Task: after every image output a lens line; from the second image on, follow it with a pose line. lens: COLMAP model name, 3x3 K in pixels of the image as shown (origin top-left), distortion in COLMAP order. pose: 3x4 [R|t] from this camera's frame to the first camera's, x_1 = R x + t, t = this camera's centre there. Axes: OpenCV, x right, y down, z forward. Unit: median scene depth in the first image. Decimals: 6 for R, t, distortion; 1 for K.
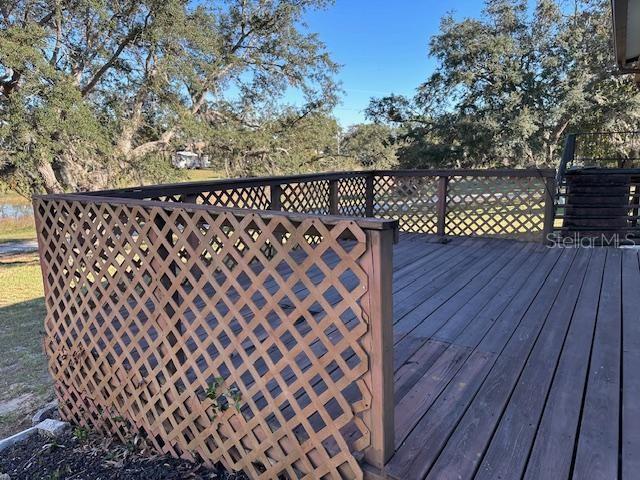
lens RADIAL K [[457.0, 0, 320.0], [0, 457.0, 240.0], [0, 0, 1]] dist [0.175249, -0.349478]
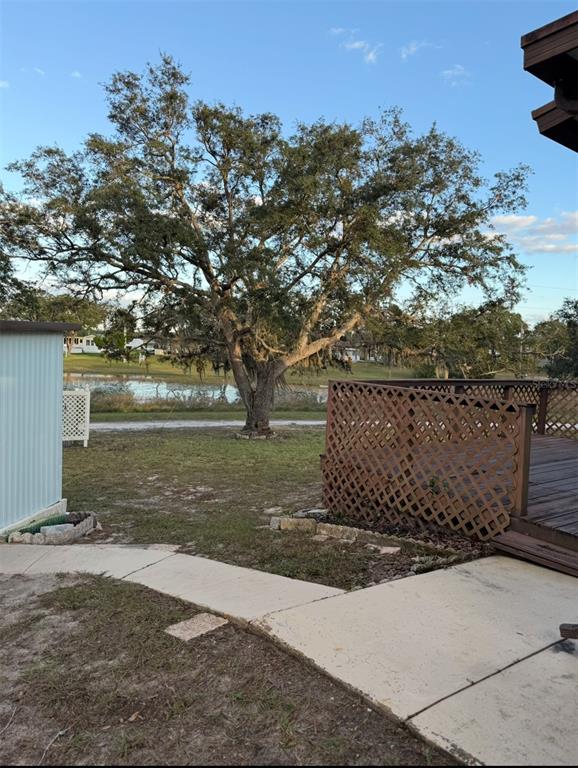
lens RADIAL K [[548.3, 0, 289.0], [0, 548.3, 384.0], [0, 0, 1]] dist [0.175249, -0.349478]
pose [[0.936627, 0.082001, -0.340595, -0.003431], [-0.121733, 0.987818, -0.096937, 0.025042], [0.328497, 0.132256, 0.935200, -0.180473]]
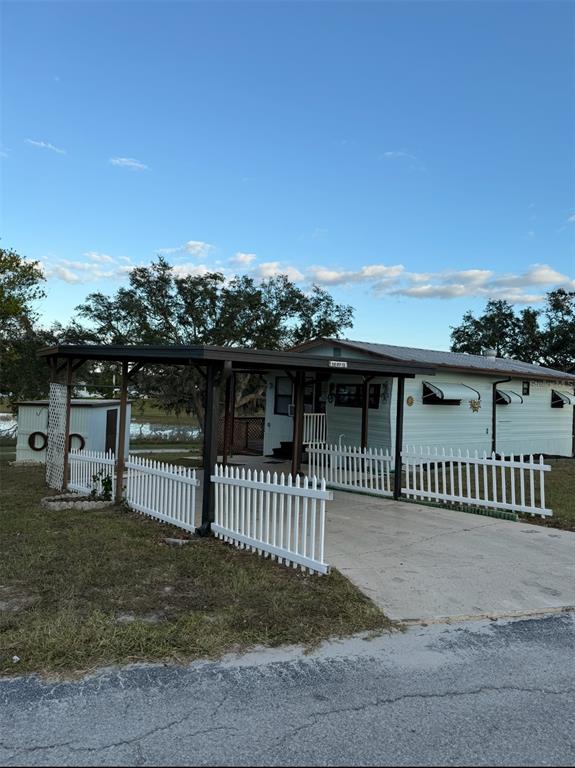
lens RADIAL K [[548.3, 0, 287.5], [0, 548.3, 384.0], [0, 0, 1]] dist [0.175249, -0.349478]
pose [[0.946301, 0.057008, -0.318220, 0.429870], [-0.117398, 0.977731, -0.173951, 0.102031], [0.301217, 0.201969, 0.931921, -0.920280]]
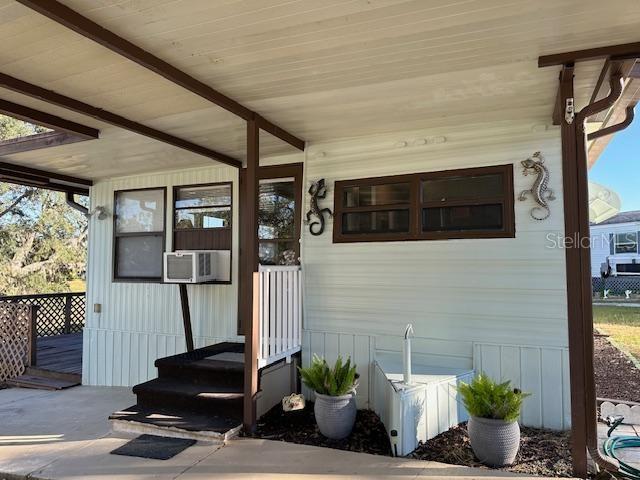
lens RADIAL K [[457.2, 0, 320.0], [0, 457.2, 240.0], [0, 0, 1]] dist [0.072786, -0.080531]
pose [[0.987131, 0.037891, 0.155362, 0.190264], [0.000575, 0.970676, -0.240390, 0.037719], [-0.159915, 0.237386, 0.958162, -0.345539]]
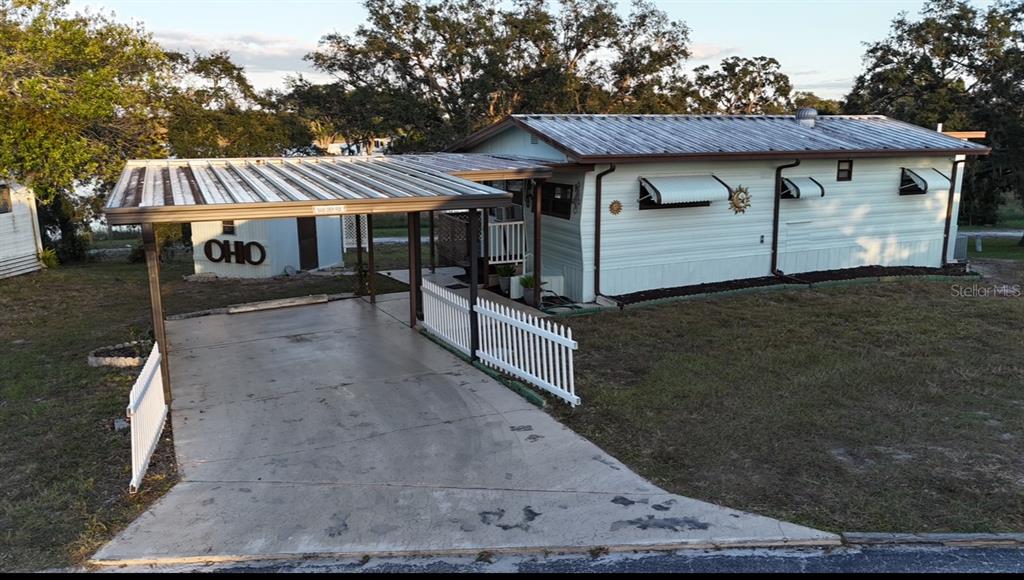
lens RADIAL K [[773.5, 0, 512.0], [0, 773.5, 290.0], [0, 0, 1]] dist [0.104815, -0.150887]
pose [[0.847326, 0.128676, -0.515248, 0.675266], [-0.112919, 0.991670, 0.061960, 0.014495], [0.518929, 0.005681, 0.854798, -0.857450]]
